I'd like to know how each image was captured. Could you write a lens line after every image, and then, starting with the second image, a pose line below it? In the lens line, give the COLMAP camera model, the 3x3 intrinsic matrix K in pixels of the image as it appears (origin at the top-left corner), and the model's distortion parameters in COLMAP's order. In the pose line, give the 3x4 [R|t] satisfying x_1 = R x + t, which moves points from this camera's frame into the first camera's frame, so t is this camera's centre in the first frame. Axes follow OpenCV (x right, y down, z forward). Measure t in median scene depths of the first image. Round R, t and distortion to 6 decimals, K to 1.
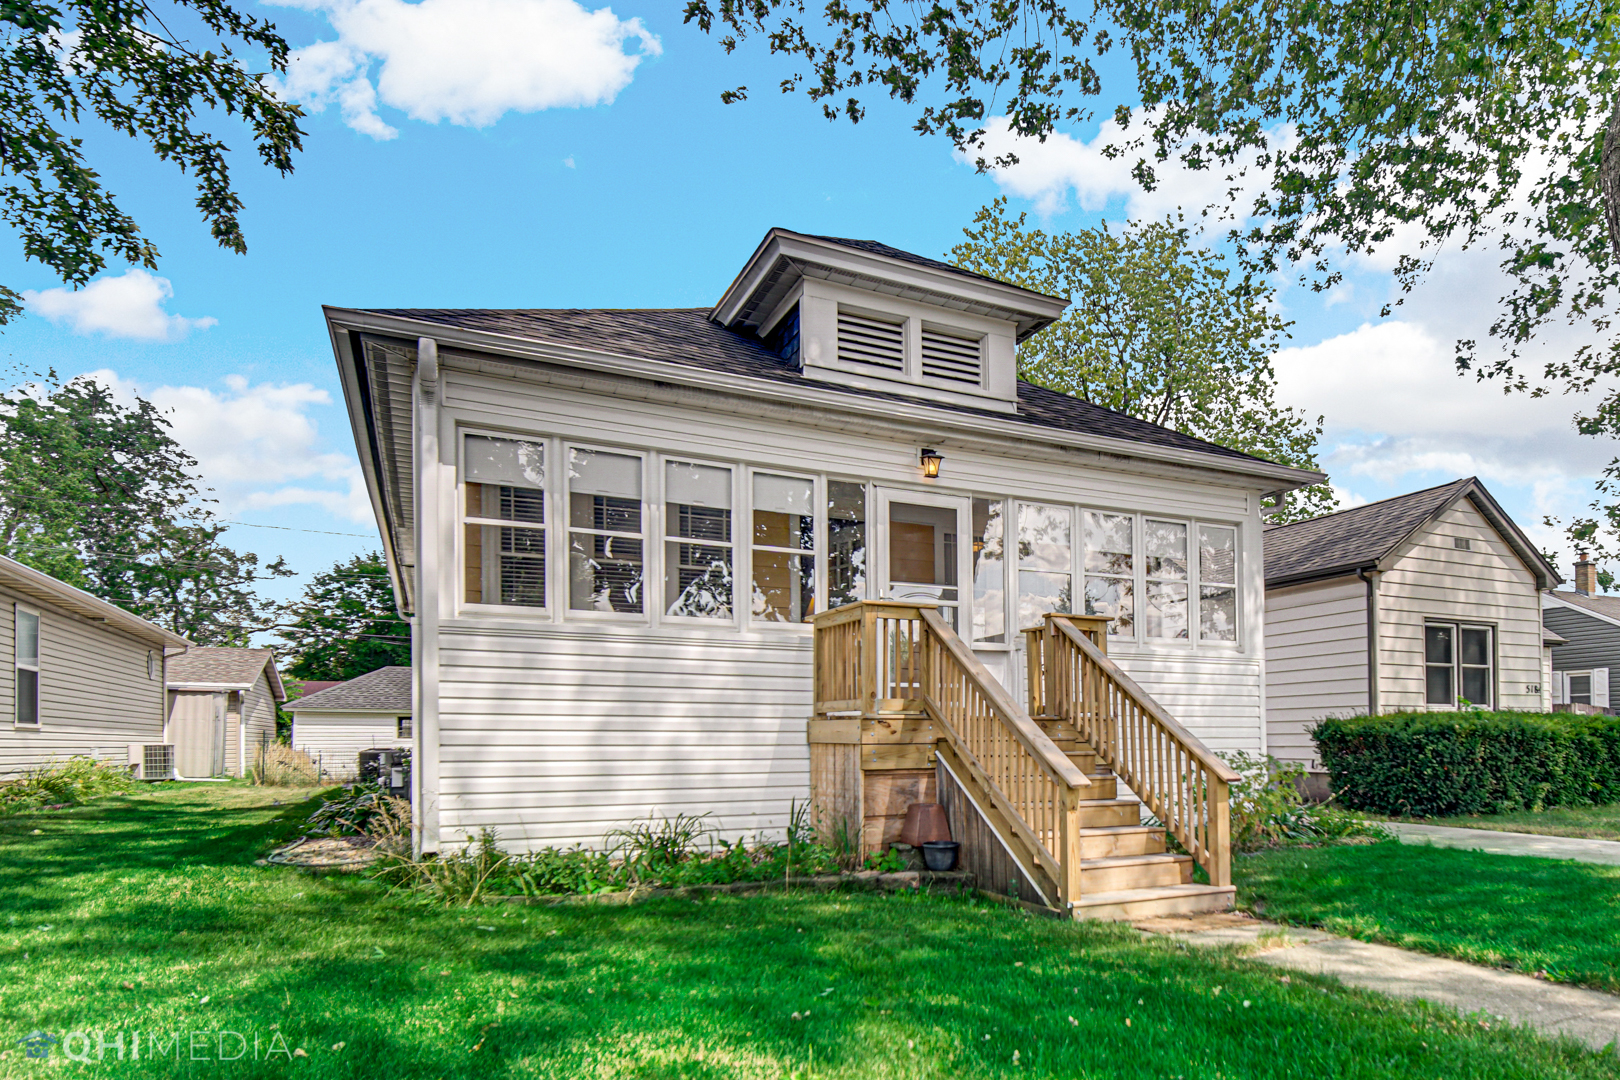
lens RADIAL K [[663.5, 0, 798.8], [0, 663.5, 545.4], [0, 0, 1]] dist [-0.000124, 0.000149]
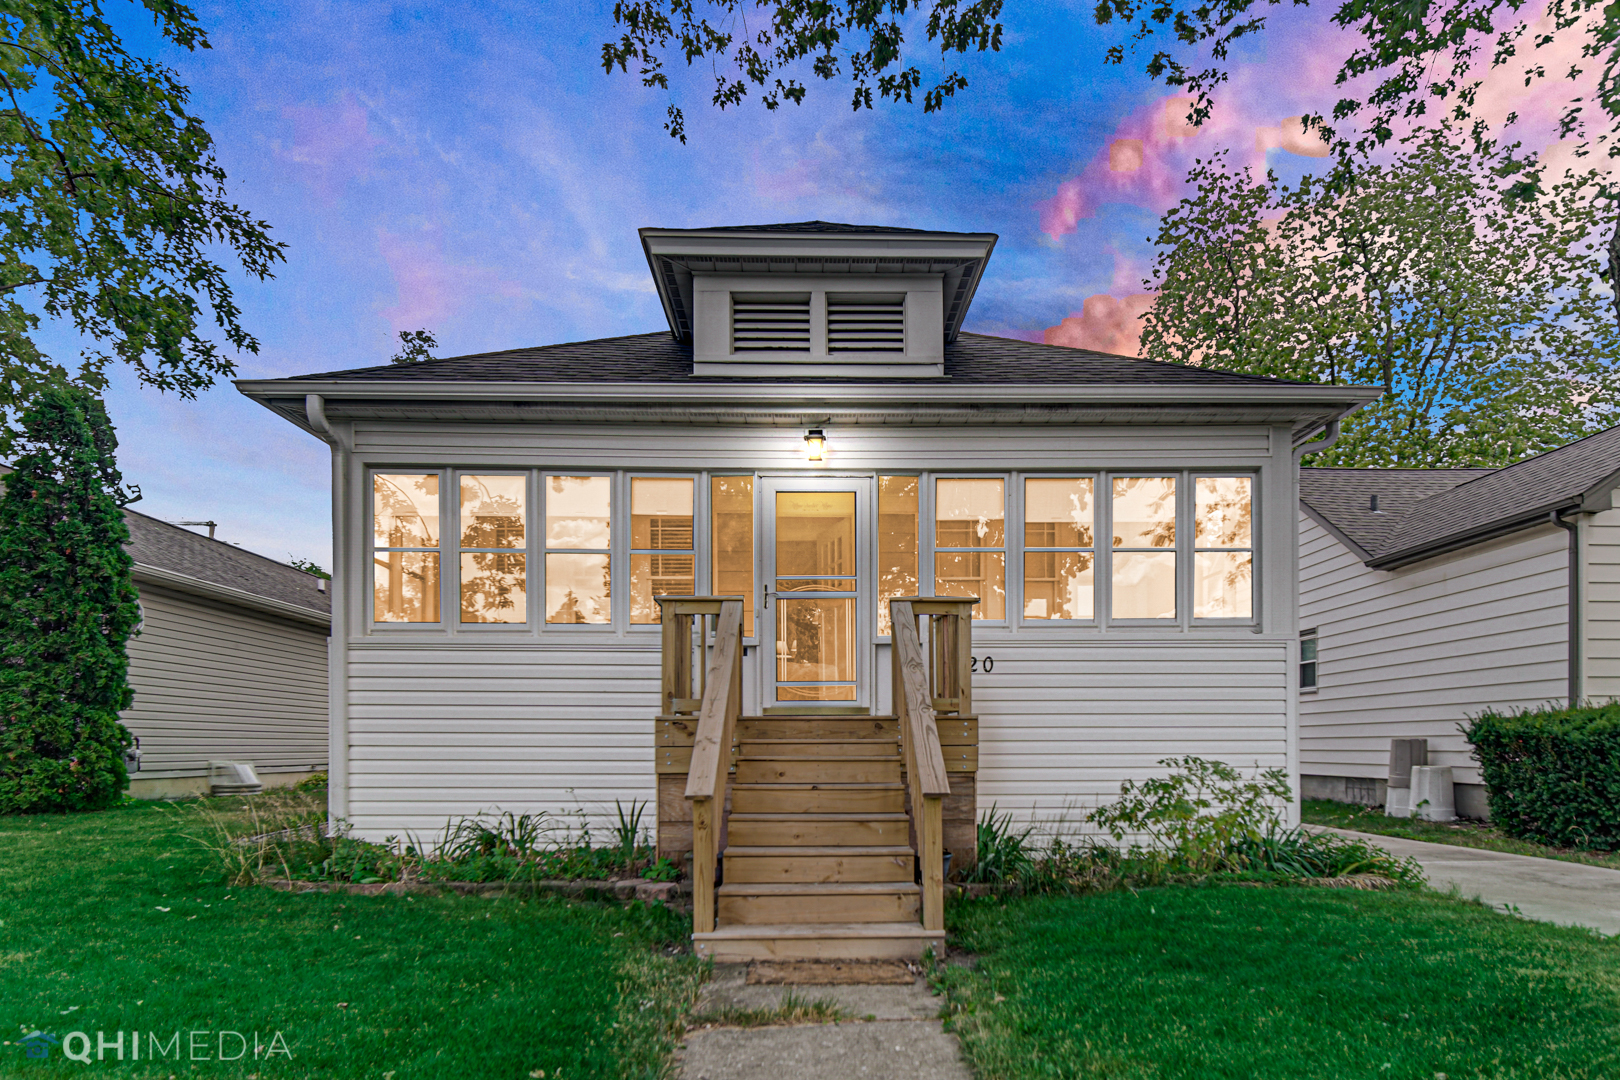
lens RADIAL K [[634.9, 0, 809.9], [0, 634.9, 570.2], [0, 0, 1]] dist [-0.005558, -0.000209]
pose [[0.953015, -0.076873, -0.293008, 0.326985], [0.082692, 0.996547, 0.007504, 0.032323], [0.291419, -0.031381, 0.956081, 0.110979]]
